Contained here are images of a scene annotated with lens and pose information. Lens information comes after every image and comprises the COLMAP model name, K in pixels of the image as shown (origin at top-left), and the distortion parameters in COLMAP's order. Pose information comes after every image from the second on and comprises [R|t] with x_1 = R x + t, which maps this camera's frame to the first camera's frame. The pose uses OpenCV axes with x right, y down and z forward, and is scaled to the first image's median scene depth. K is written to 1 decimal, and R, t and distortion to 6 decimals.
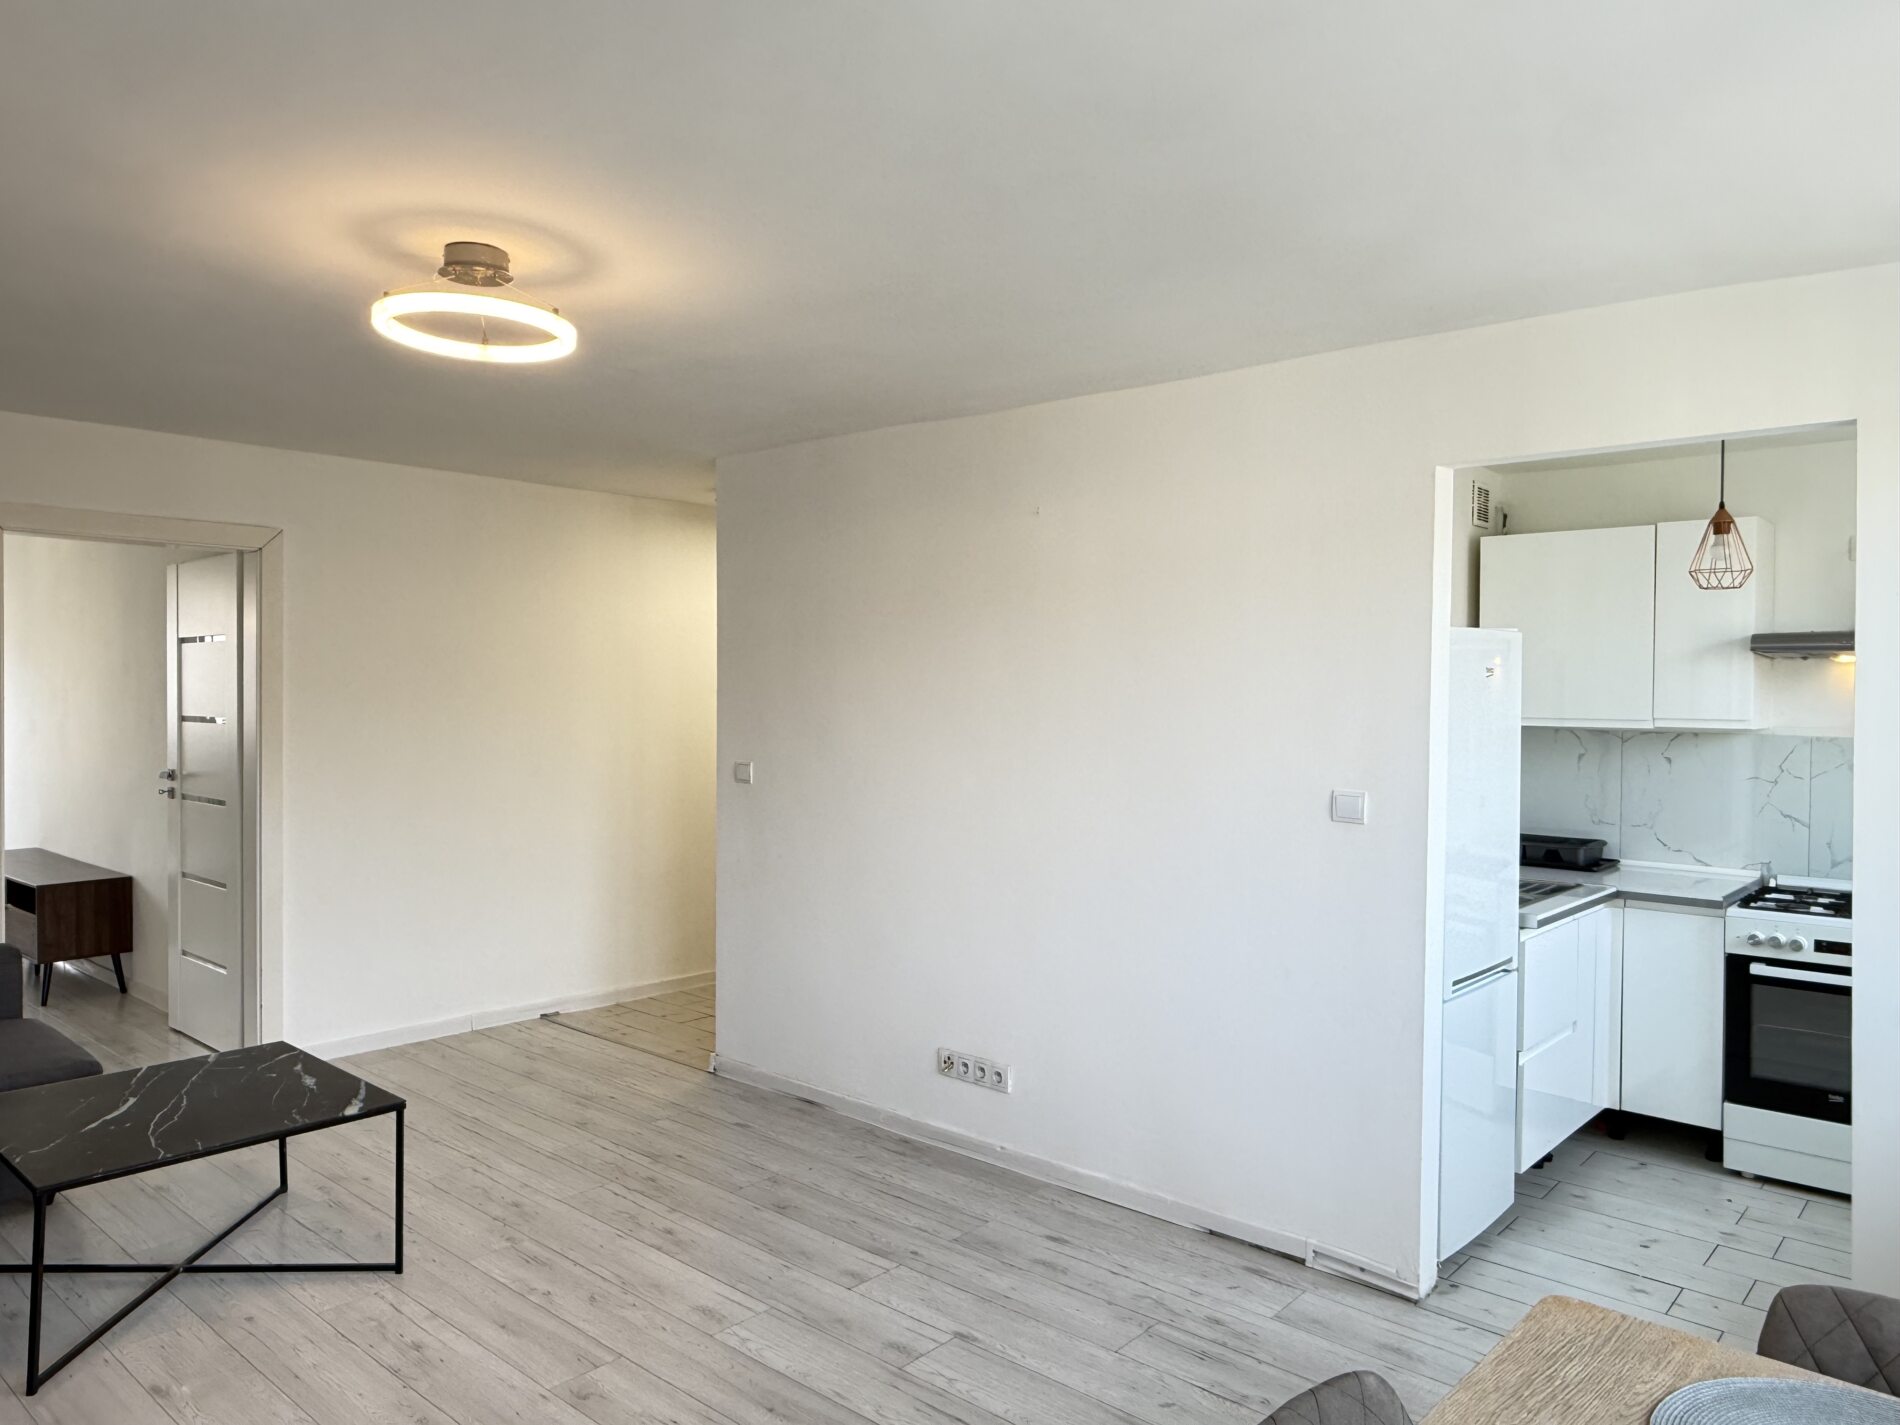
lens RADIAL K [[1285.1, 0, 955.7], [0, 1285.1, 709.4], [0, 0, 1]] dist [0.003525, -0.000263]
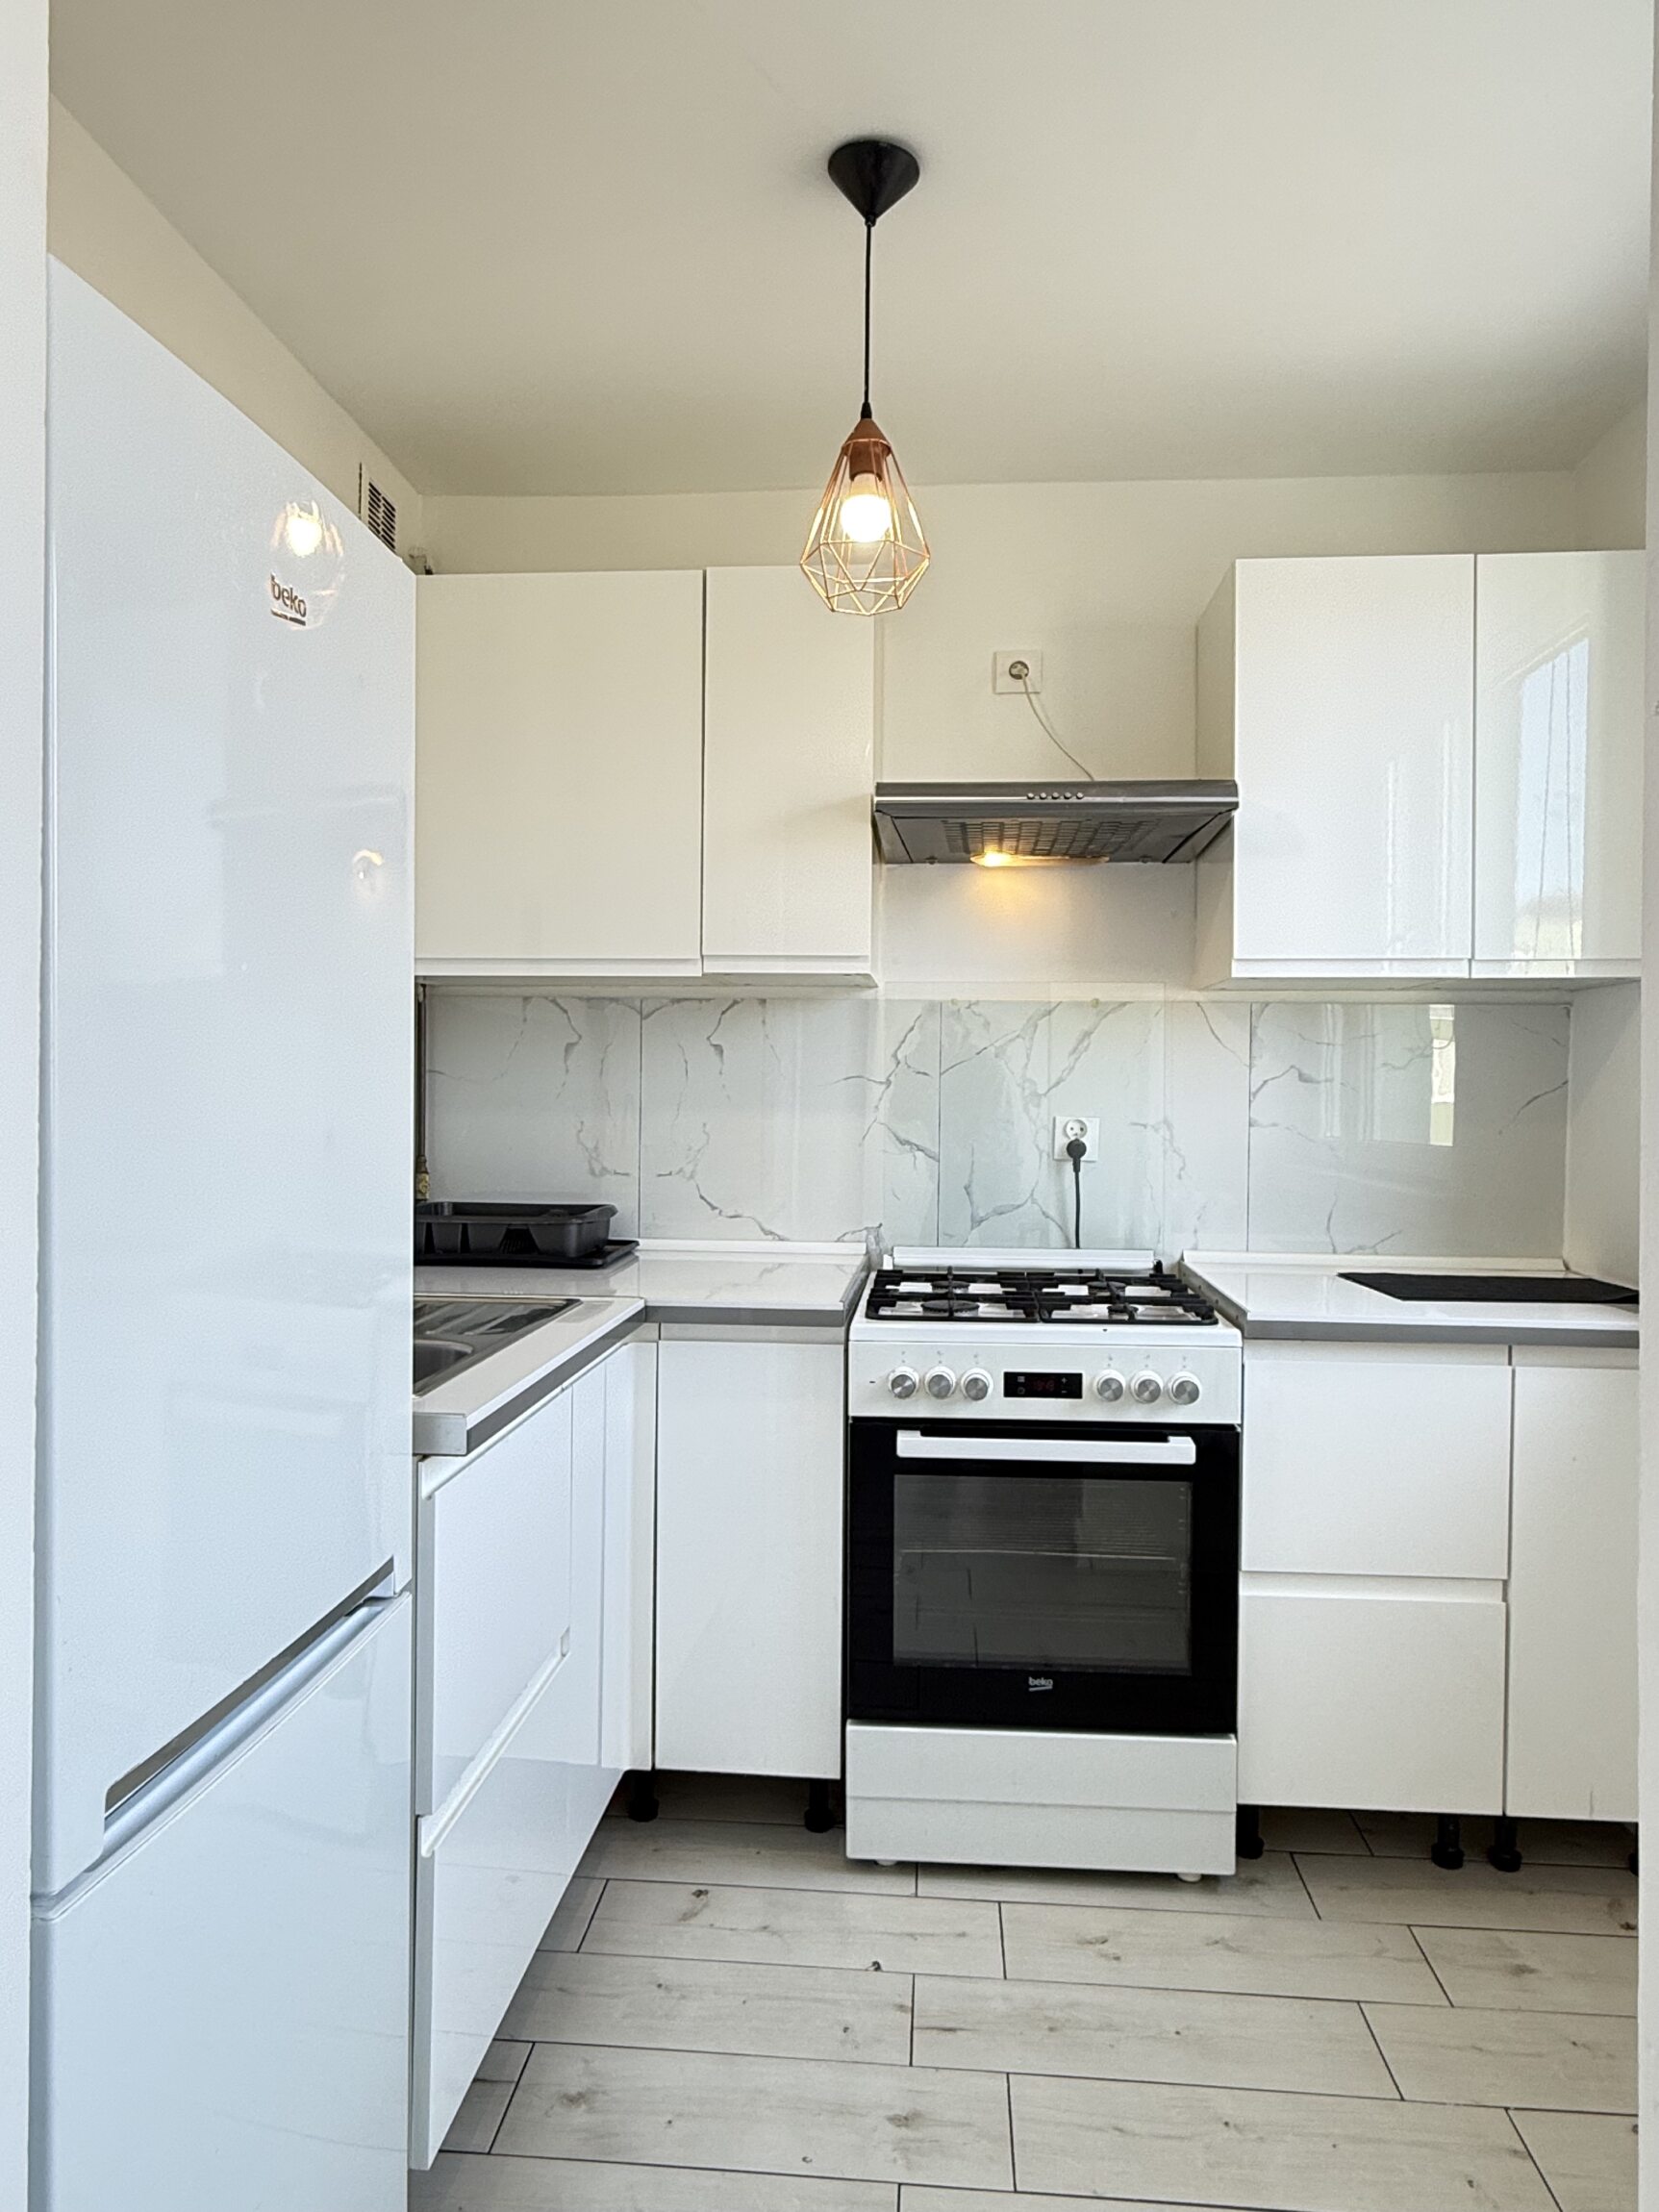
lens RADIAL K [[1420.0, 0, 830.1], [0, 1420.0, 1100.7], [0, 0, 1]] dist [0.000396, 0.004134]
pose [[0.801015, -0.006093, 0.598614, 0.267210], [0.005490, 0.999981, 0.002831, 0.067423], [-0.598620, 0.001019, 0.801033, 0.562012]]
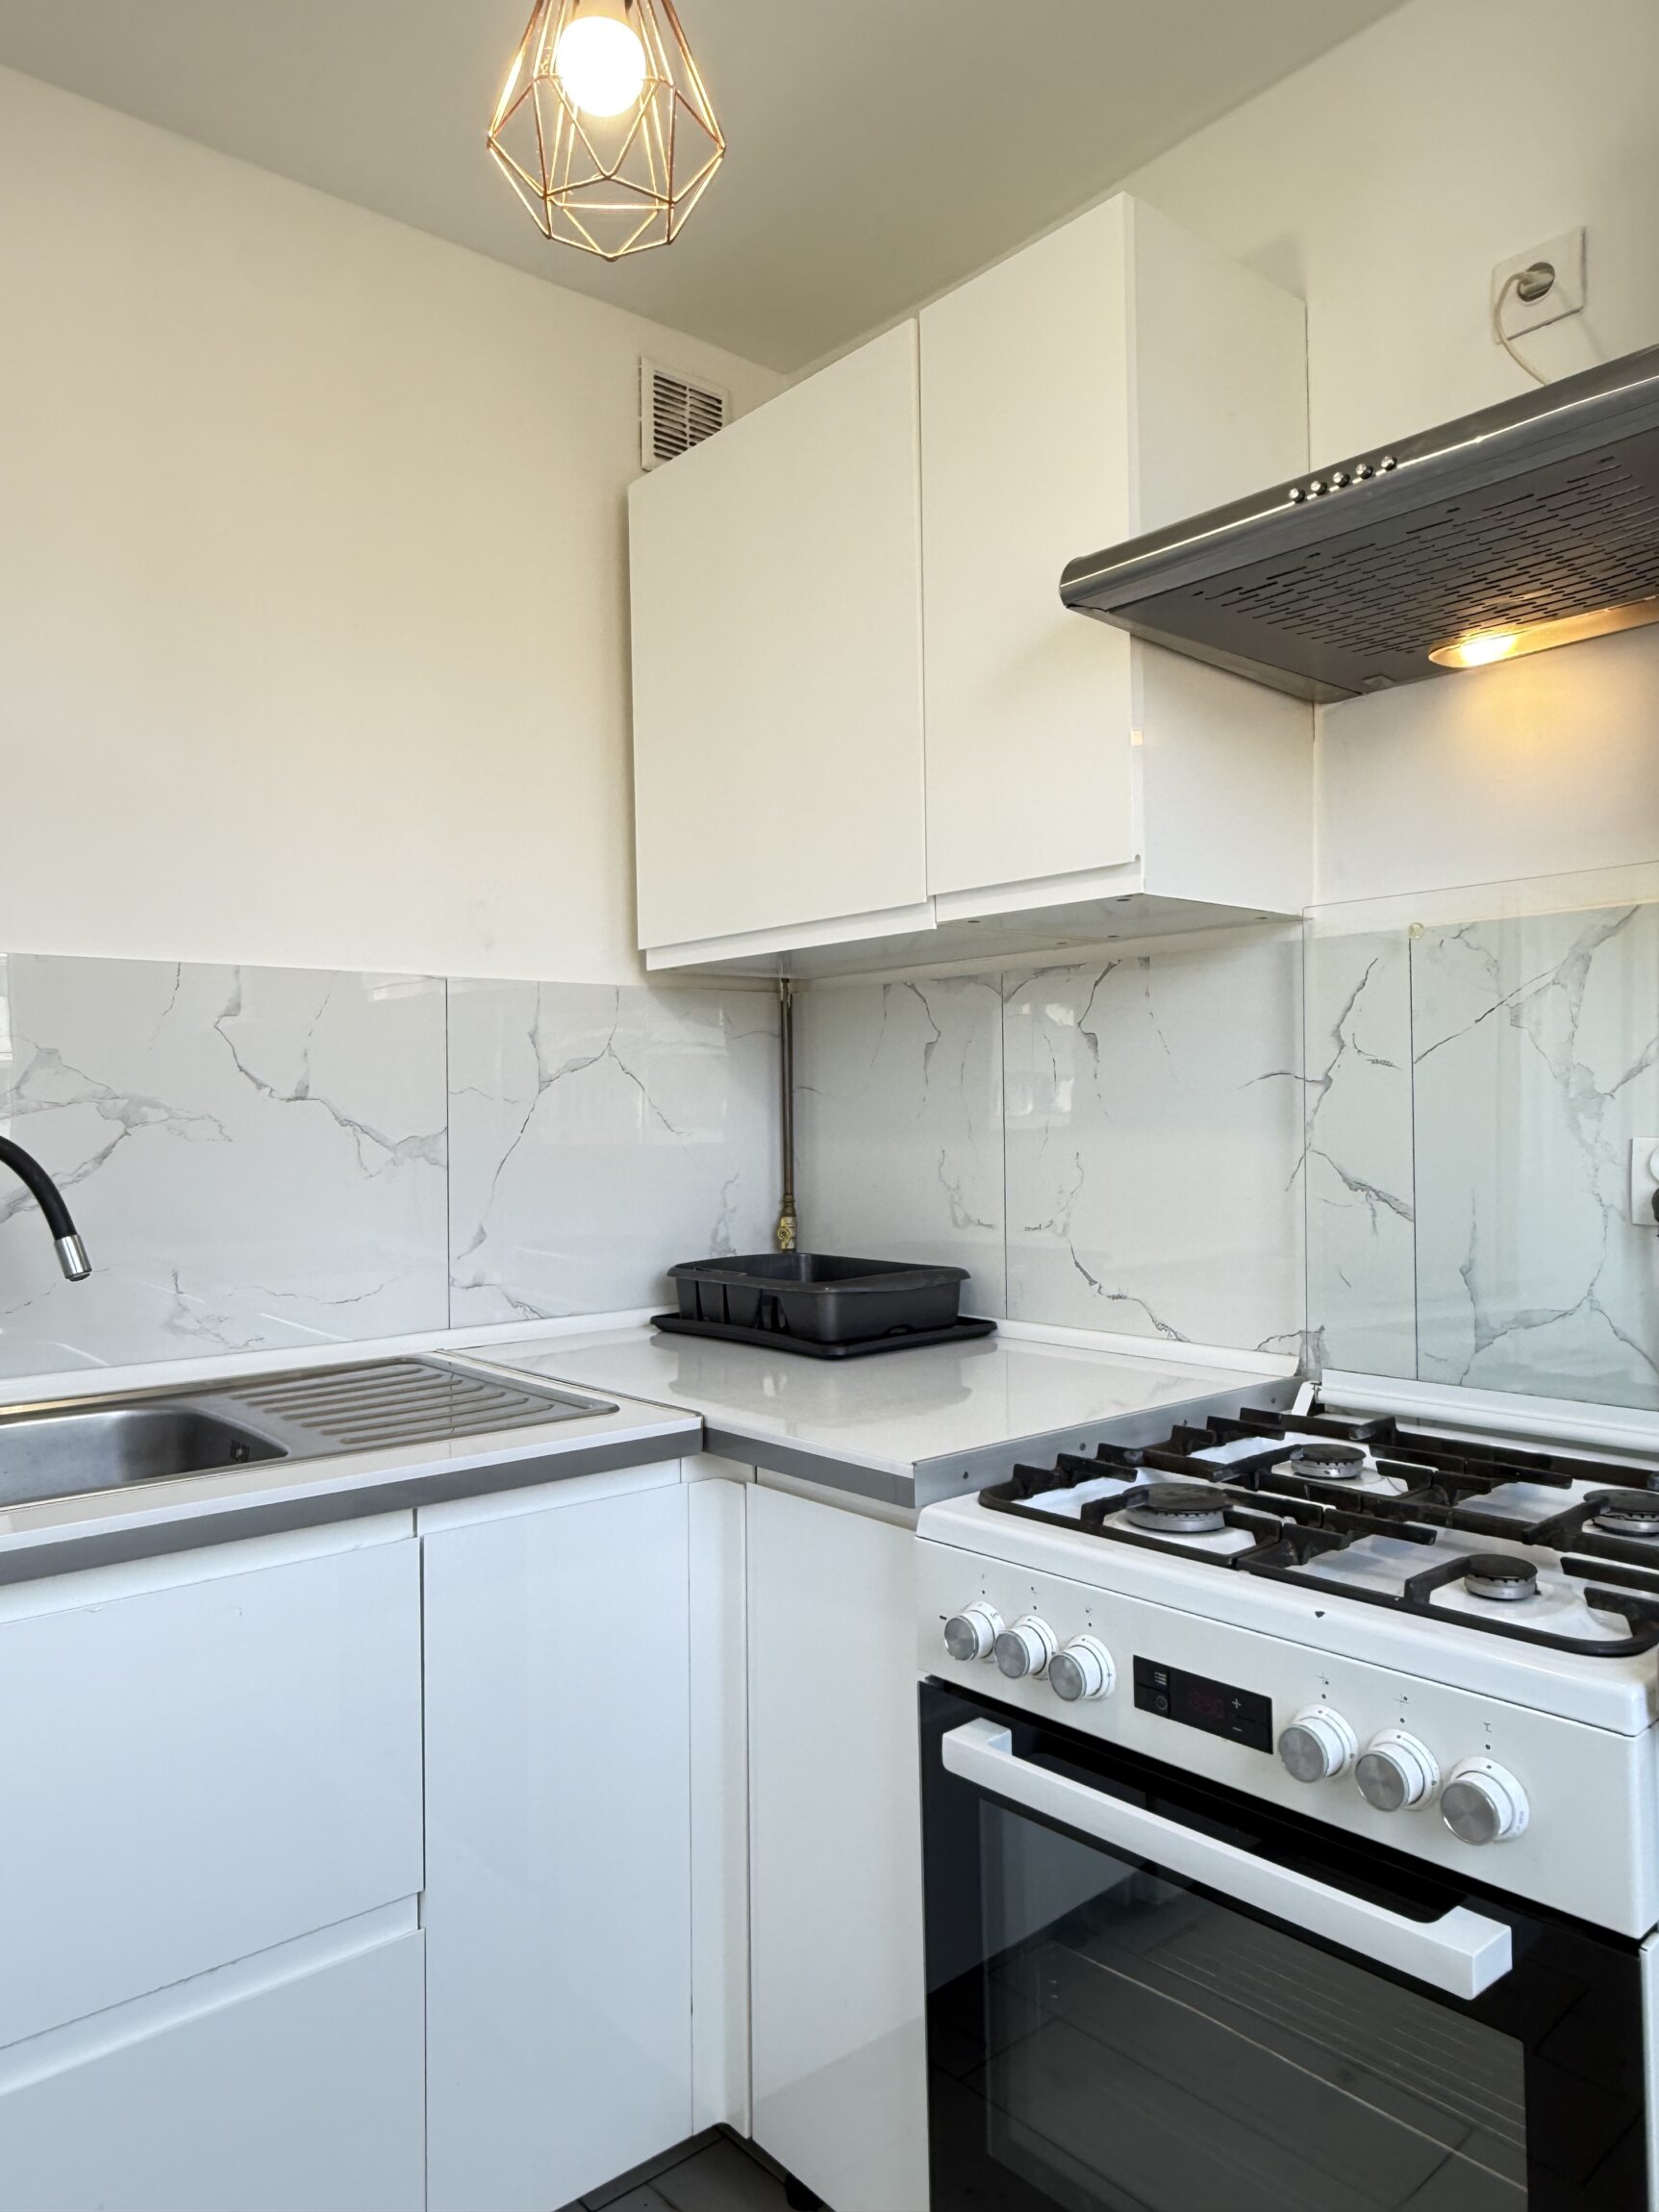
lens RADIAL K [[1496.1, 0, 821.3], [0, 1496.1, 1095.1], [0, 0, 1]] dist [0.003525, -0.000263]
pose [[0.990856, -0.020709, -0.133328, 0.607106], [0.016784, 0.999394, -0.030501, 0.074731], [0.133879, 0.027984, 0.990603, 0.661132]]
